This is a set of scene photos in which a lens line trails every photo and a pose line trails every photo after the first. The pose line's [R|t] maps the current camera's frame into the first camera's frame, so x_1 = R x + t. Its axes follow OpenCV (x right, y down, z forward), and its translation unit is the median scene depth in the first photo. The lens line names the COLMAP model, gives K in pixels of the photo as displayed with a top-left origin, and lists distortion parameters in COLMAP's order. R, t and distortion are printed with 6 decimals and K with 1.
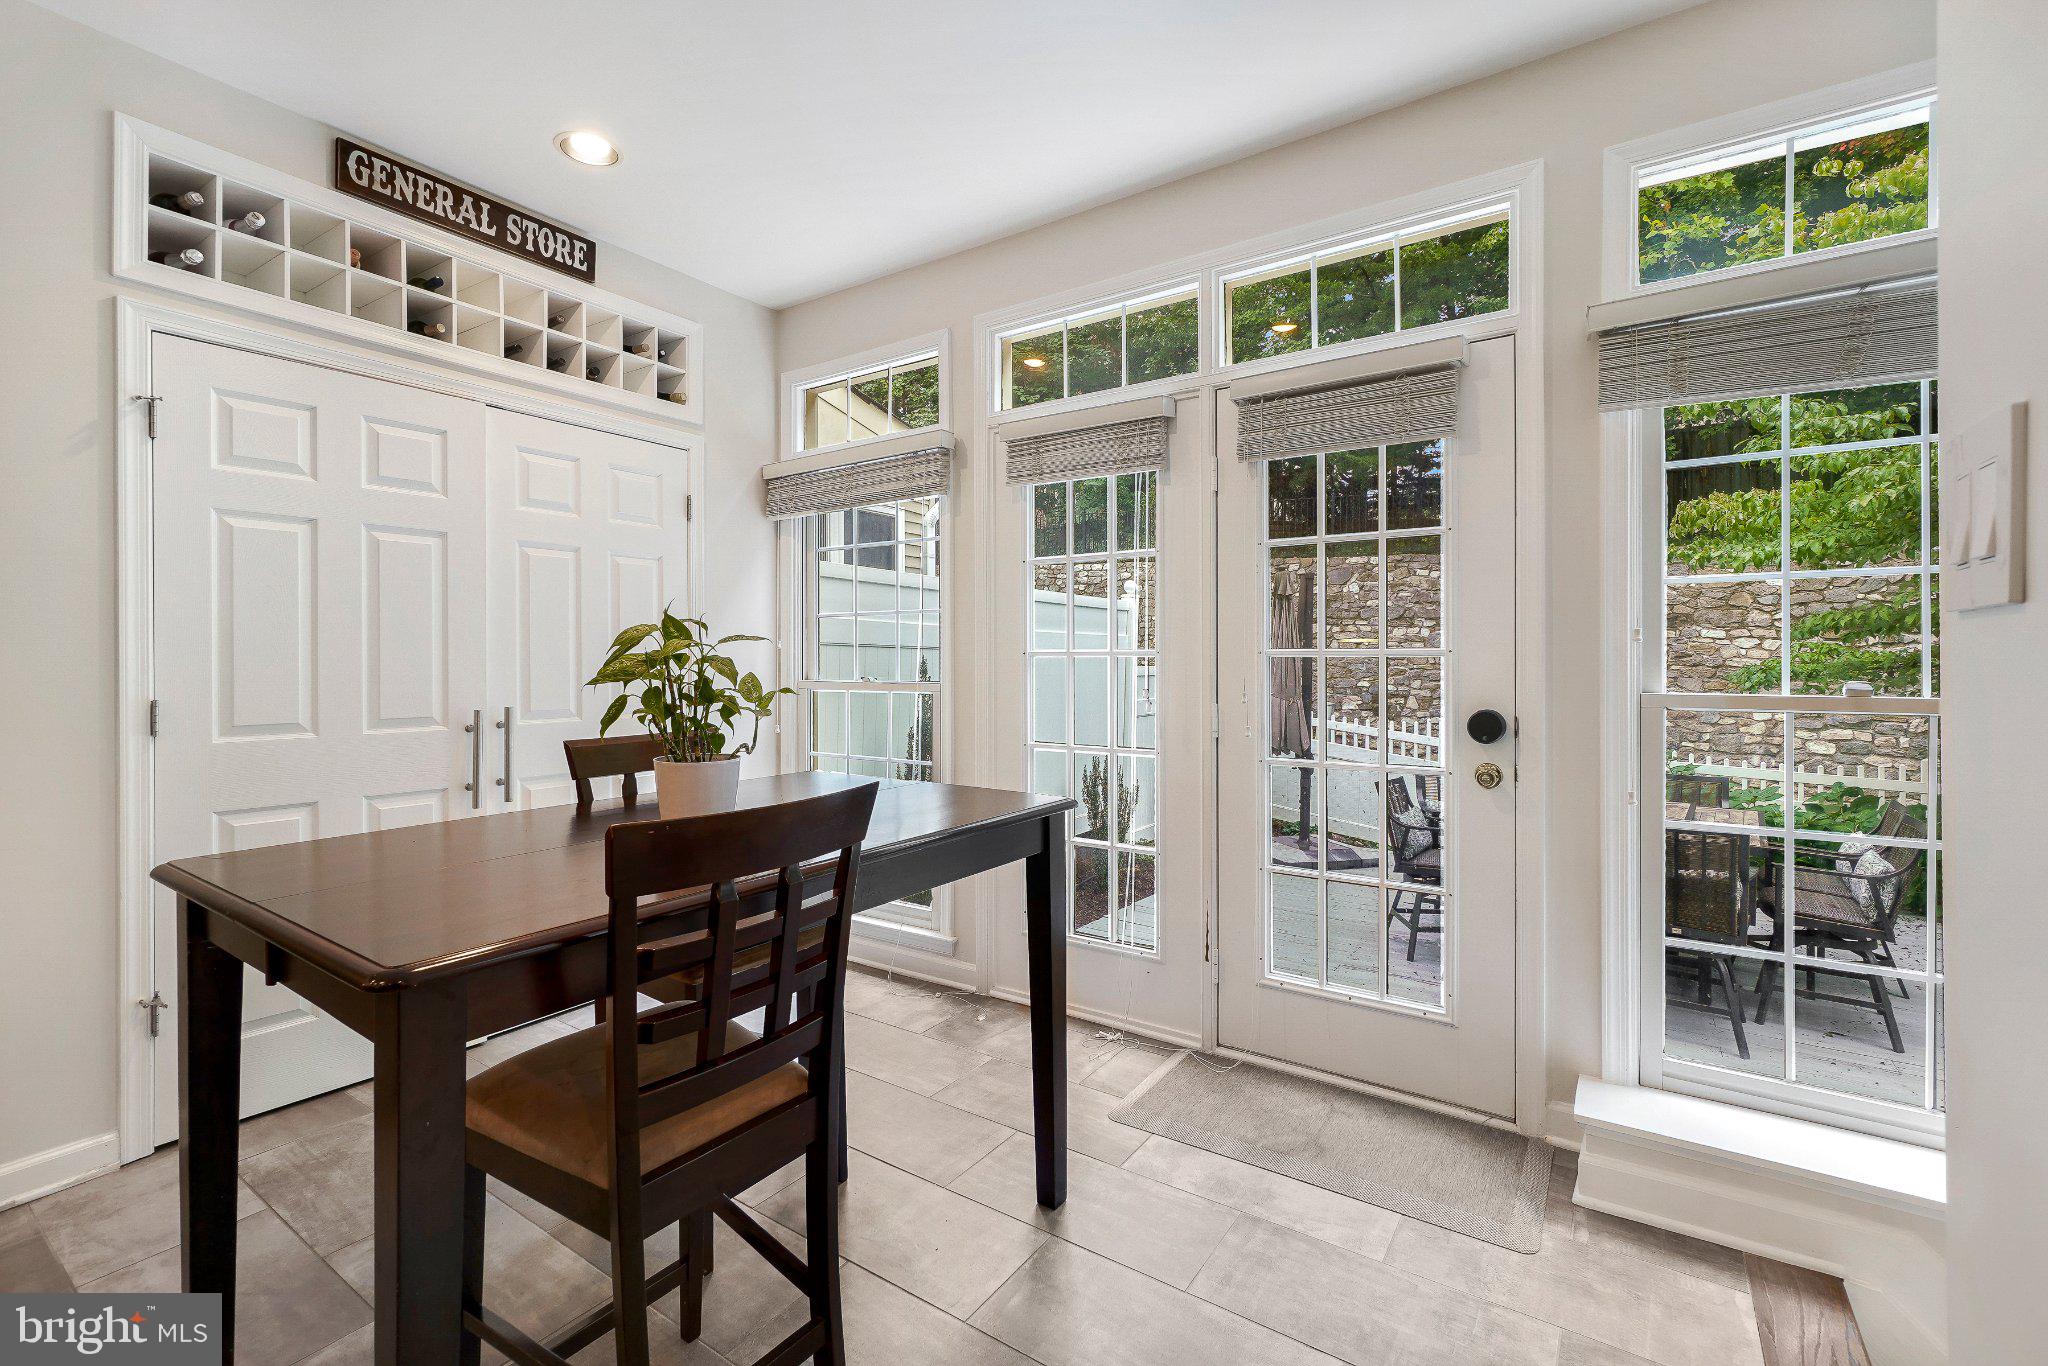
lens RADIAL K [[887.1, 0, 1019.3], [0, 887.1, 673.2], [0, 0, 1]] dist [0.001861, 0.000534]
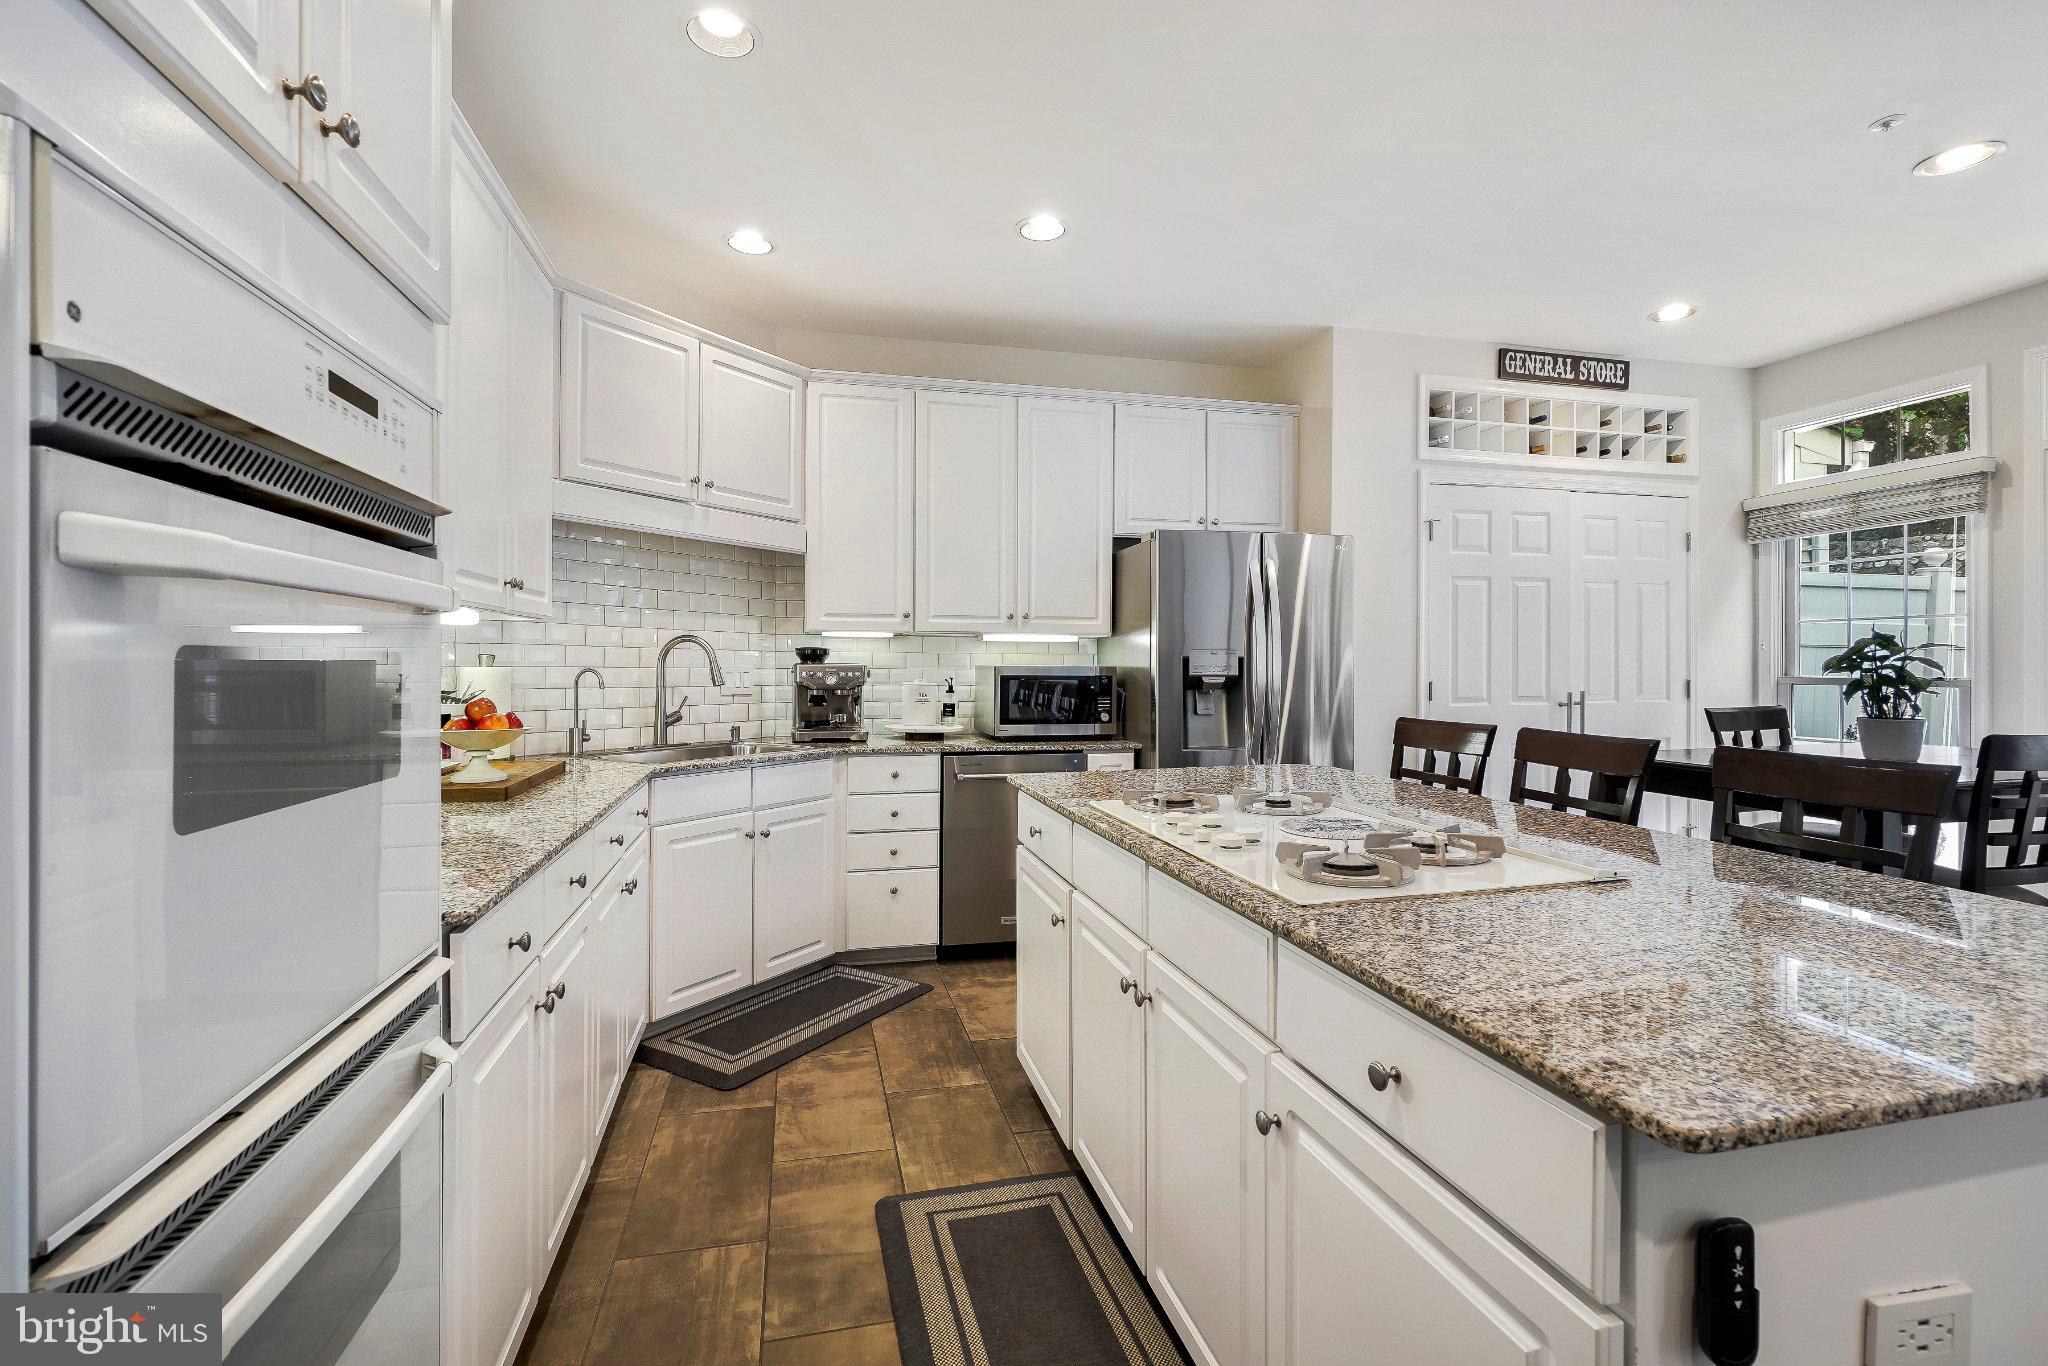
lens RADIAL K [[949.1, 0, 1020.6], [0, 949.1, 664.9], [0, 0, 1]] dist [-0.002005, -0.000207]
pose [[0.752972, 0.002410, -0.658048, -0.245157], [-0.009475, 0.999929, -0.007180, 0.014990], [0.657985, 0.011641, 0.752941, -0.850756]]
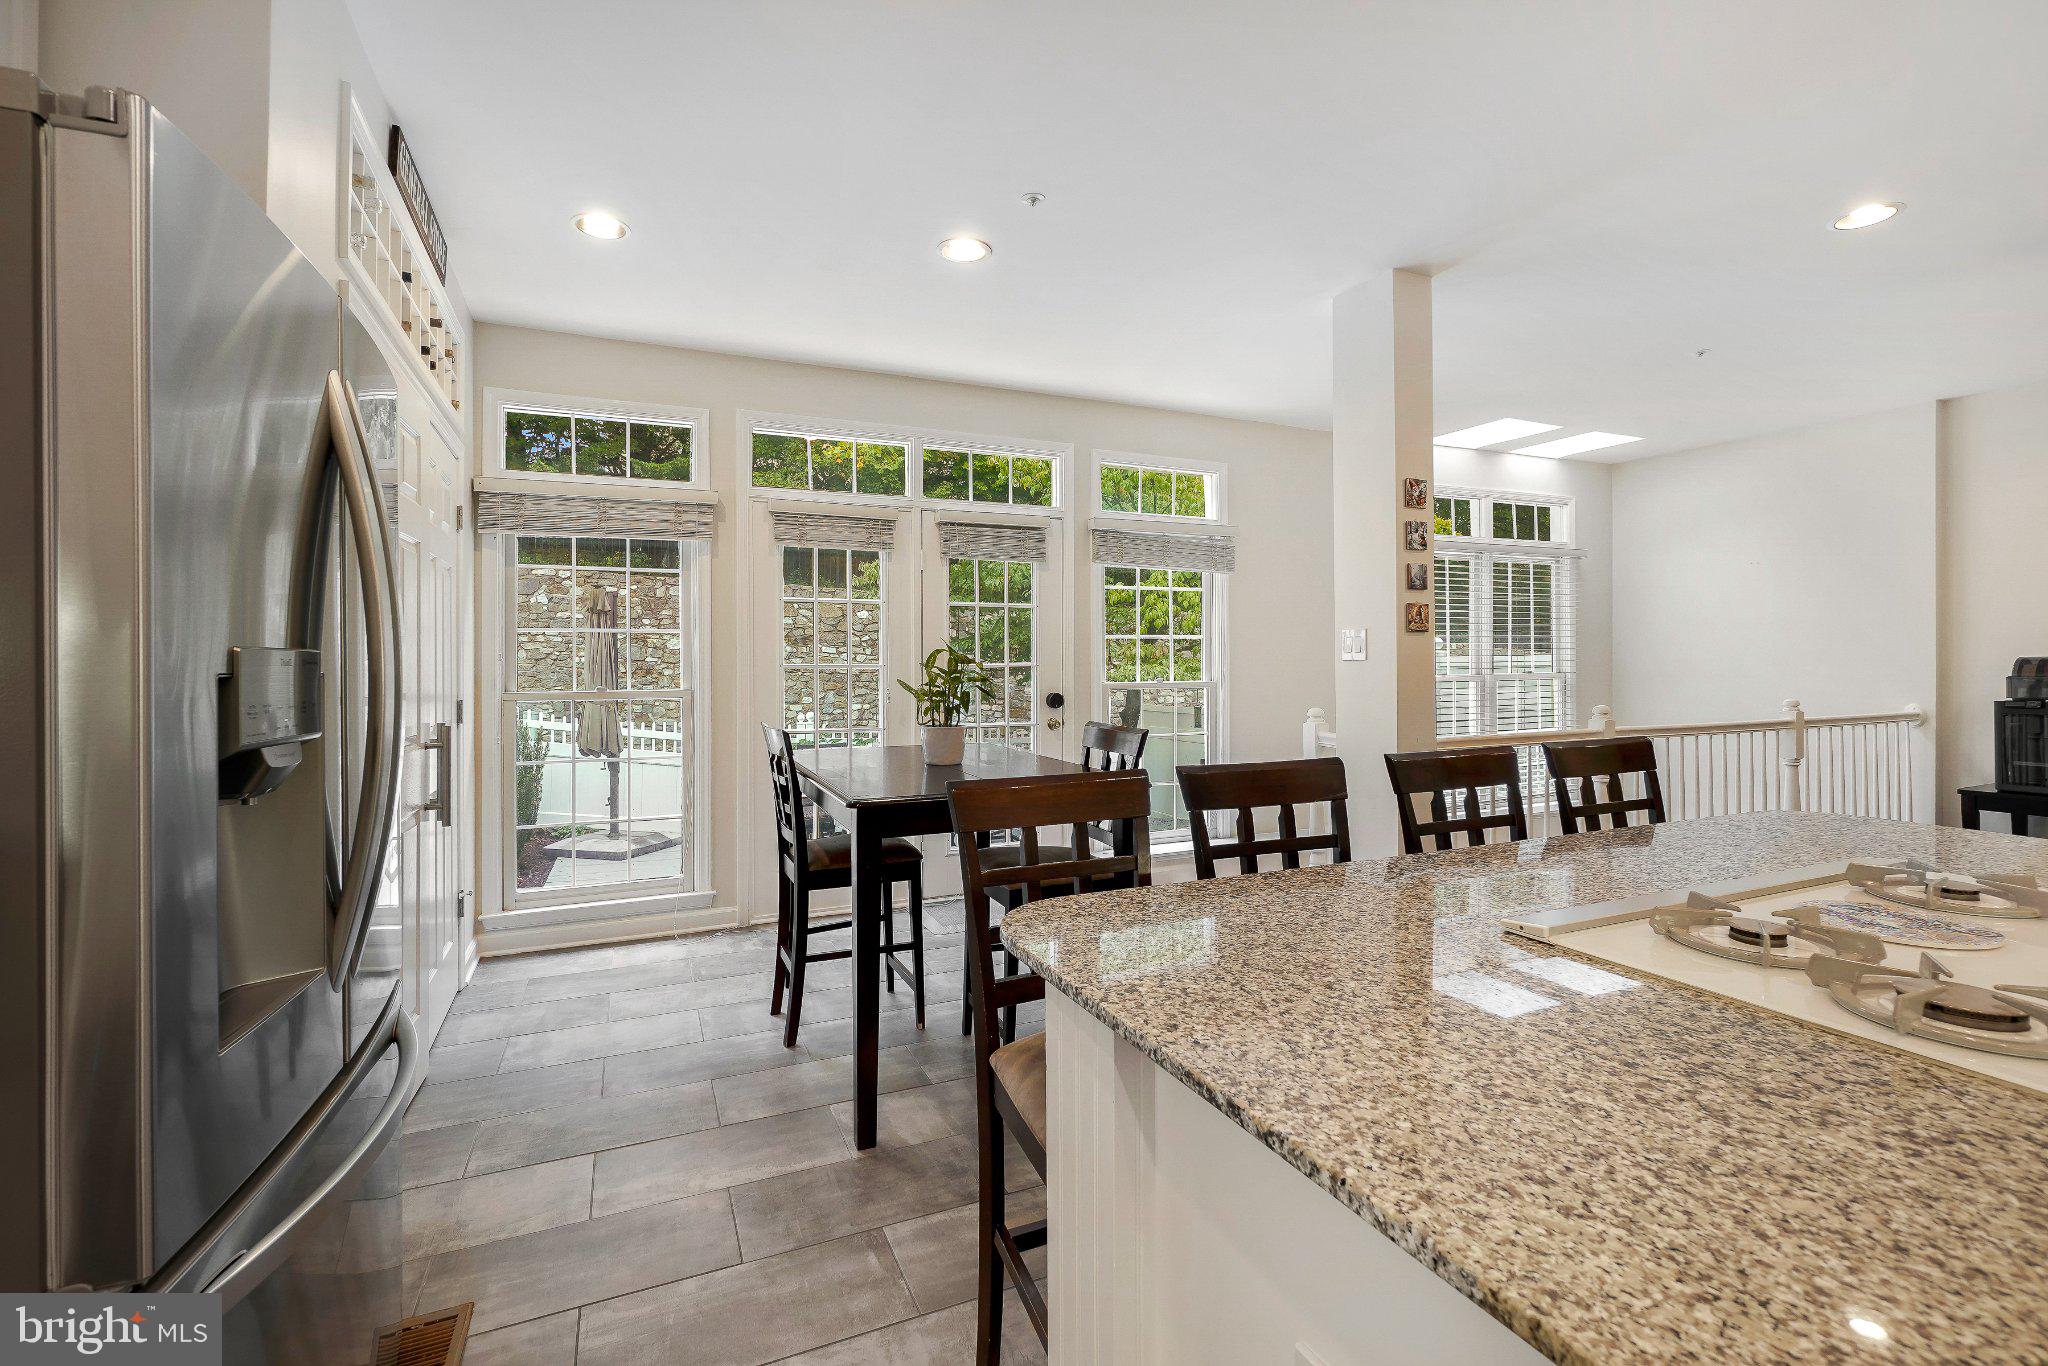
lens RADIAL K [[904.4, 0, 1029.2], [0, 904.4, 673.5], [0, 0, 1]] dist [0.000698, -0.000003]
pose [[0.528071, -0.009286, 0.849149, -1.122690], [0.018159, 0.999835, -0.000359, -0.004804], [-0.849006, 0.015610, 0.528153, -0.082974]]
